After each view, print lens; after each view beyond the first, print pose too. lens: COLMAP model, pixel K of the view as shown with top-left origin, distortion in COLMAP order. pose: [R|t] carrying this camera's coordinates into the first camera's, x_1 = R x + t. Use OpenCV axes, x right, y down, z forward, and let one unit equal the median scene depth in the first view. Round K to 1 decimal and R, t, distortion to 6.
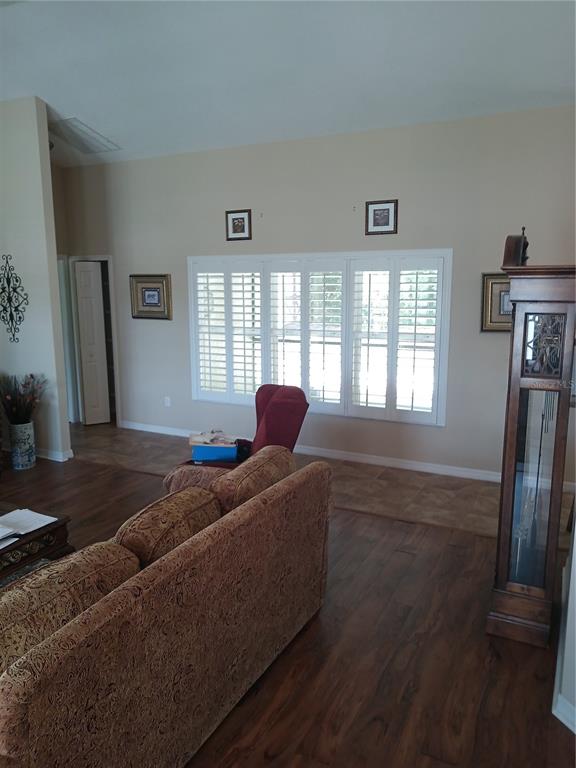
lens RADIAL K [[575.0, 0, 288.0], [0, 575.0, 384.0], [0, 0, 1]] dist [-0.005274, 0.004354]
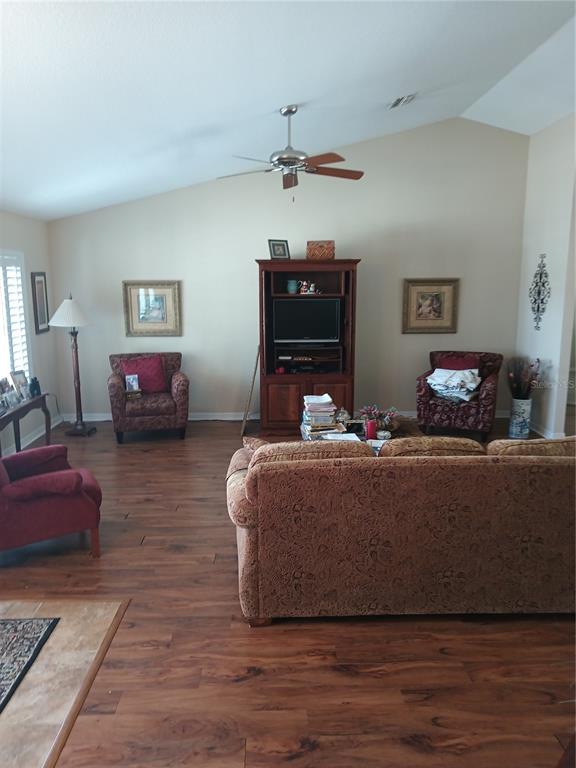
lens RADIAL K [[575.0, 0, 288.0], [0, 575.0, 384.0], [0, 0, 1]] dist [-0.005274, 0.004354]
pose [[0.482289, 0.157292, -0.861775, 0.307607], [-0.152414, 0.983811, 0.094269, 0.000750], [0.862651, 0.085881, 0.498455, 0.008664]]
